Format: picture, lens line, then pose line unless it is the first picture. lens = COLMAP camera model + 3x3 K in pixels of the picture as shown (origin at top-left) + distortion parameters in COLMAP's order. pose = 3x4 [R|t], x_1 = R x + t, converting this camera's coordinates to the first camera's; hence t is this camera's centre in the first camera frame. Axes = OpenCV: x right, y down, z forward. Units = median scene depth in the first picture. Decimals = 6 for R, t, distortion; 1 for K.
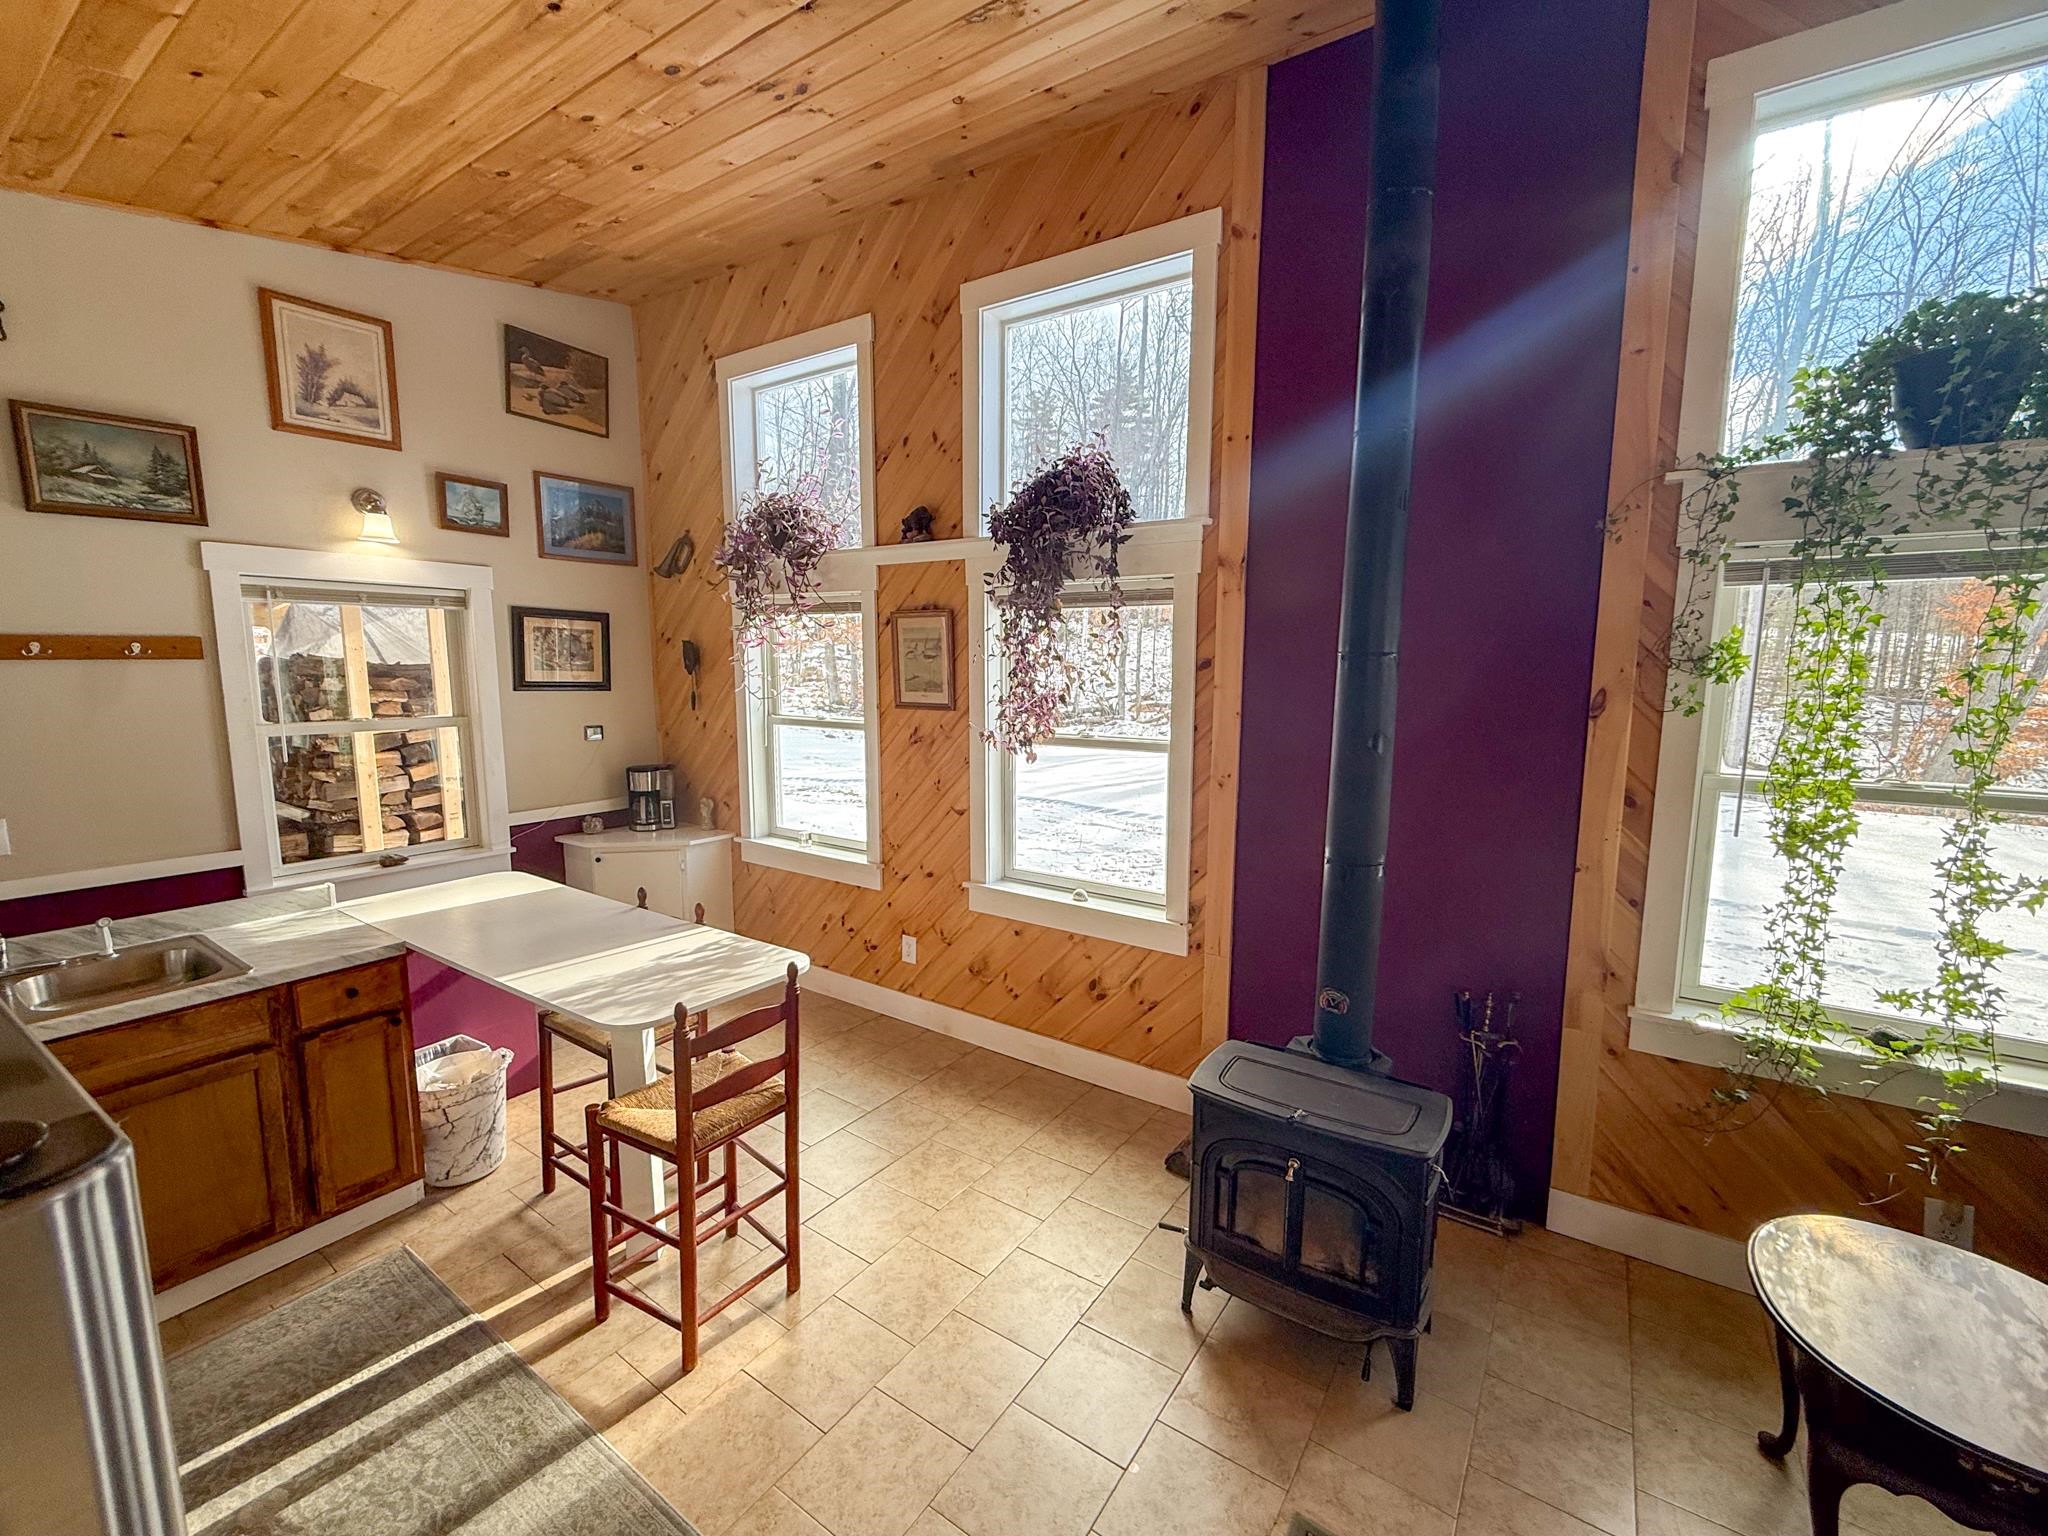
lens RADIAL K [[837.0, 0, 1017.0], [0, 837.0, 768.5], [0, 0, 1]] dist [-0.001034, 0.000380]
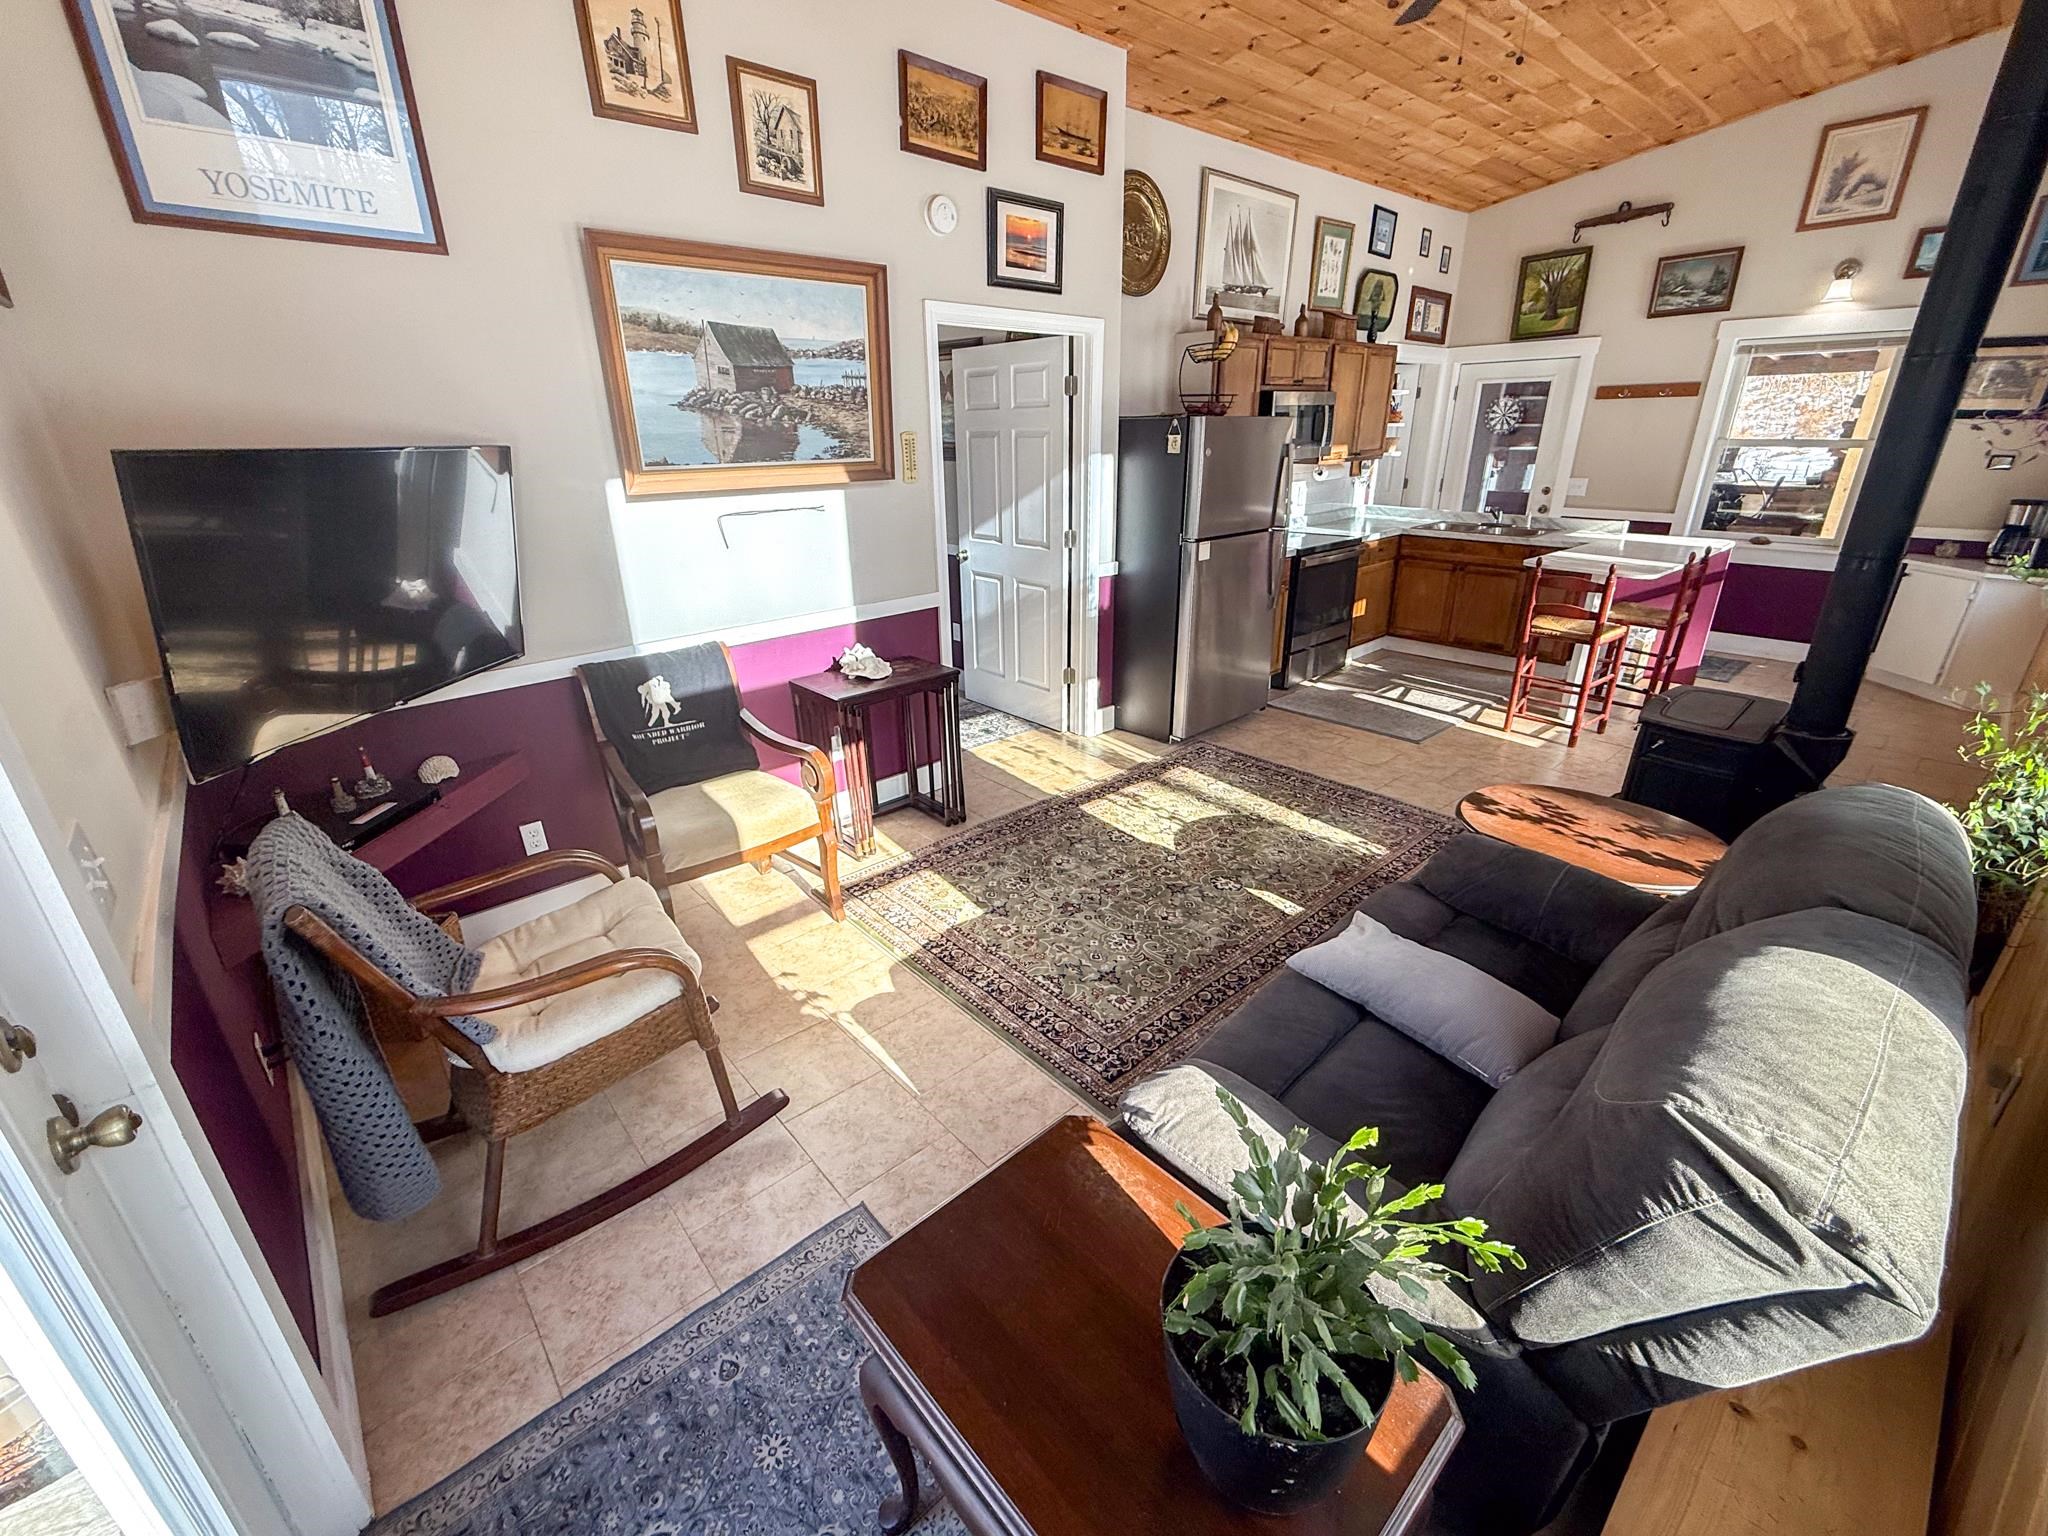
lens RADIAL K [[837.0, 0, 1038.8], [0, 837.0, 755.2], [0, 0, 1]] dist [-0.001034, 0.000380]
pose [[-0.230609, 0.359047, -0.904381, 1.141047], [-0.112218, 0.913417, 0.391249, 0.023864], [0.966554, 0.191714, -0.170351, 0.108813]]
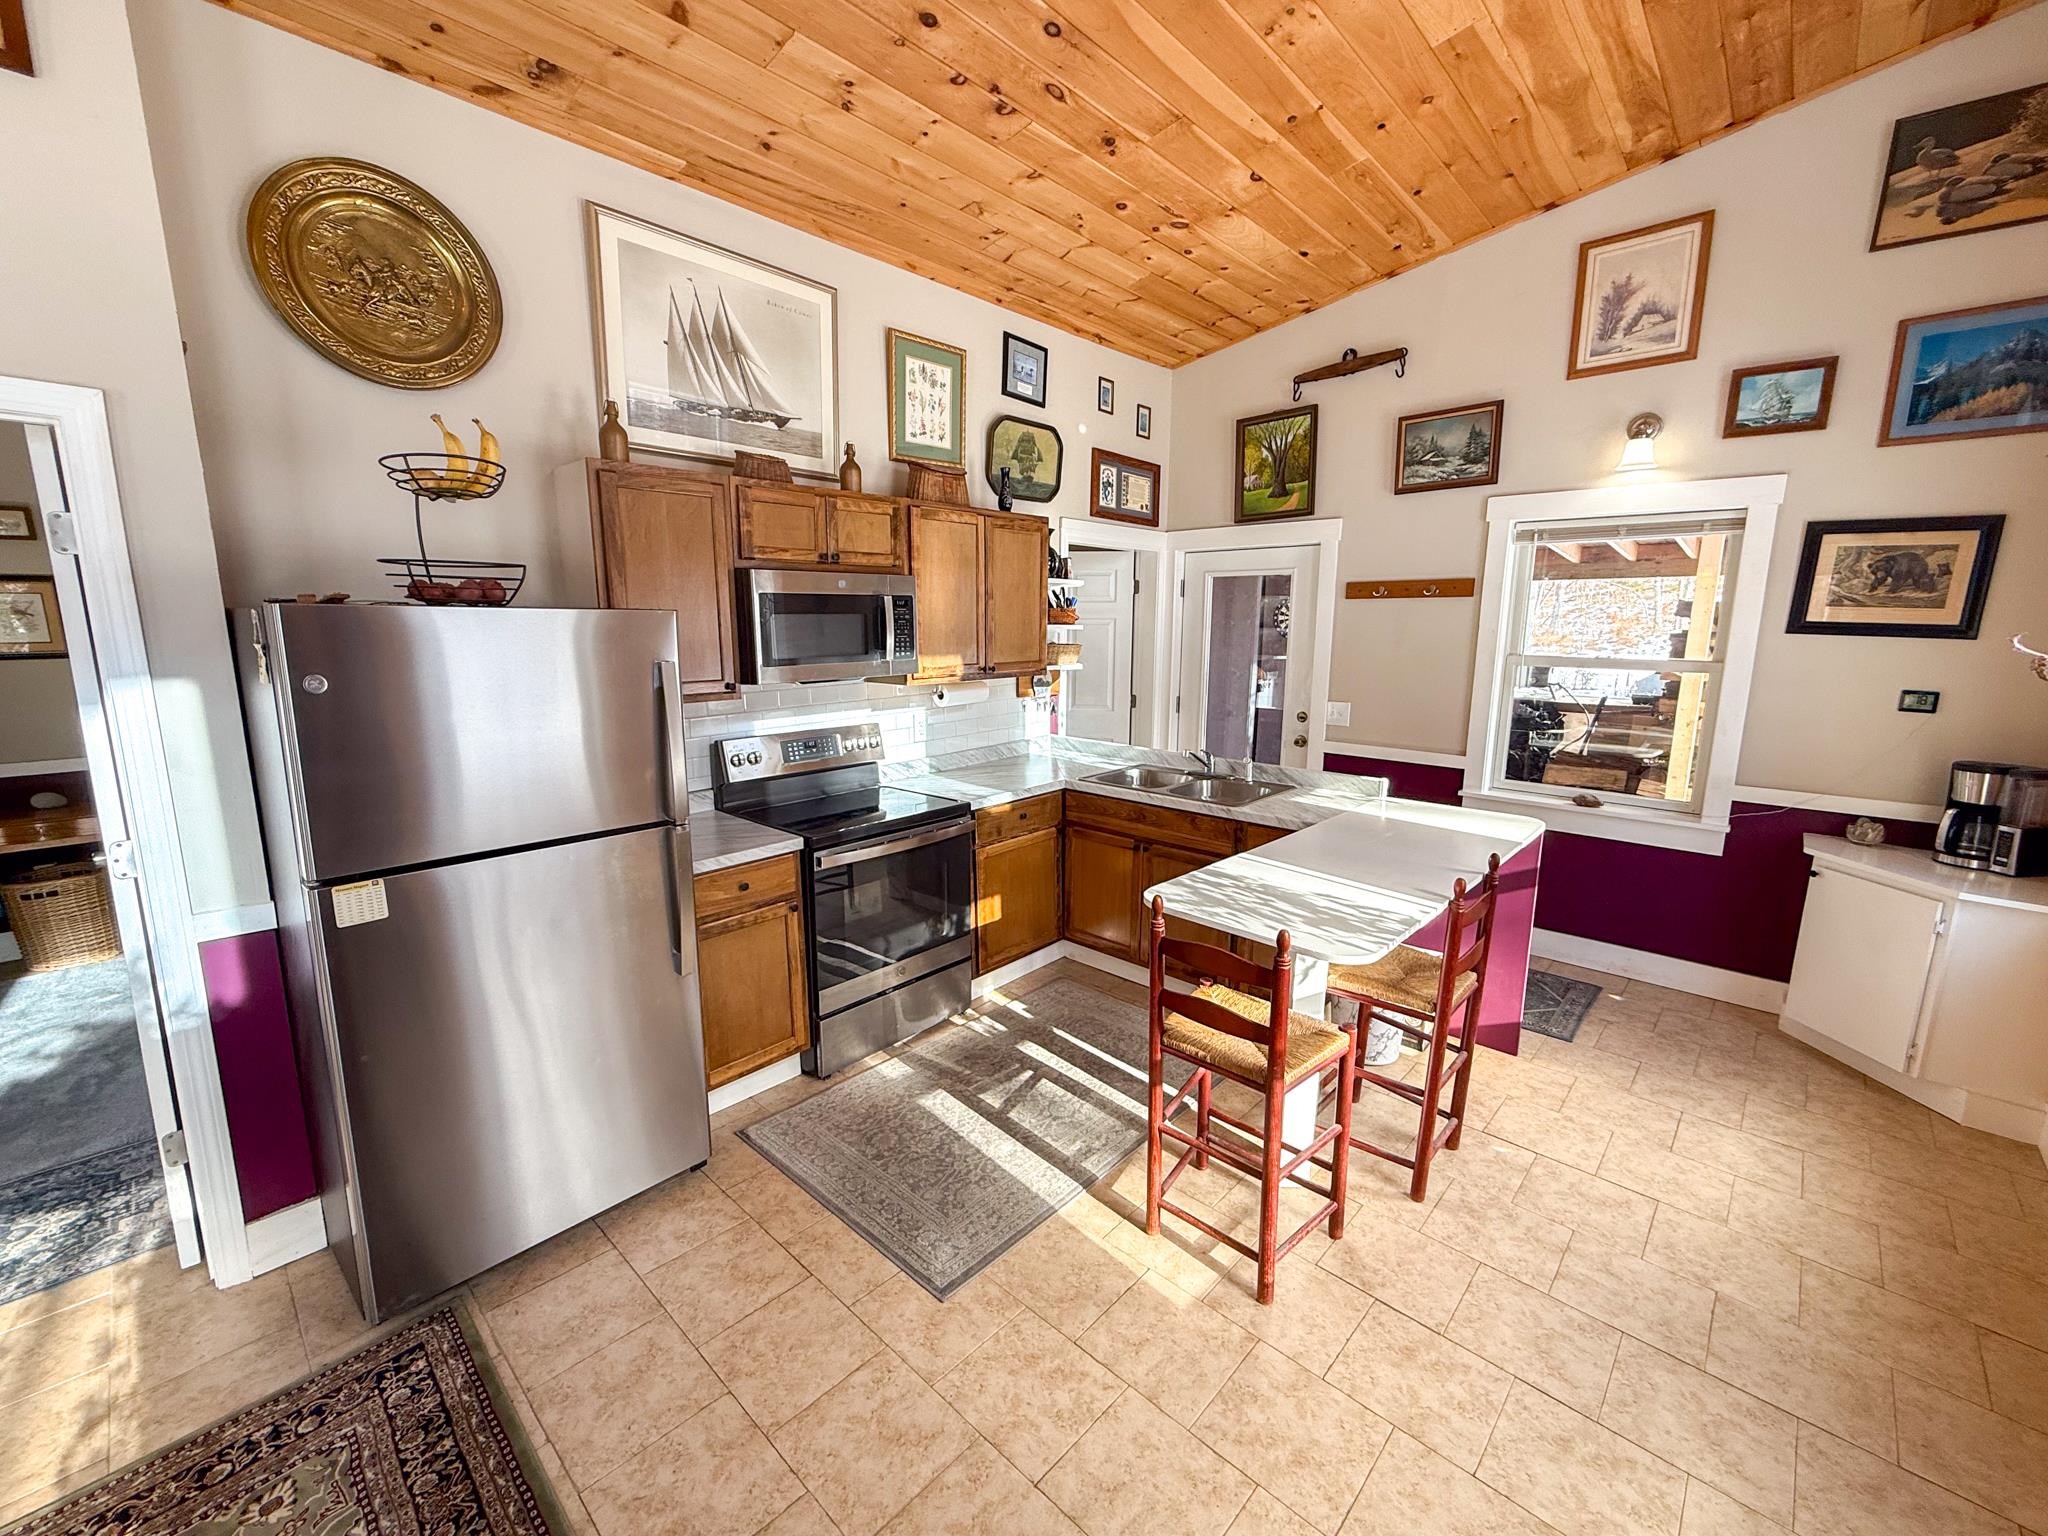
lens RADIAL K [[837.0, 0, 1016.4], [0, 837.0, 765.4], [0, 0, 1]] dist [-0.001034, 0.000380]
pose [[-0.143552, 0.168318, -0.975224, 0.344695], [-0.133294, 0.973162, 0.187583, -0.029690], [0.980625, 0.156920, -0.117264, 0.506056]]
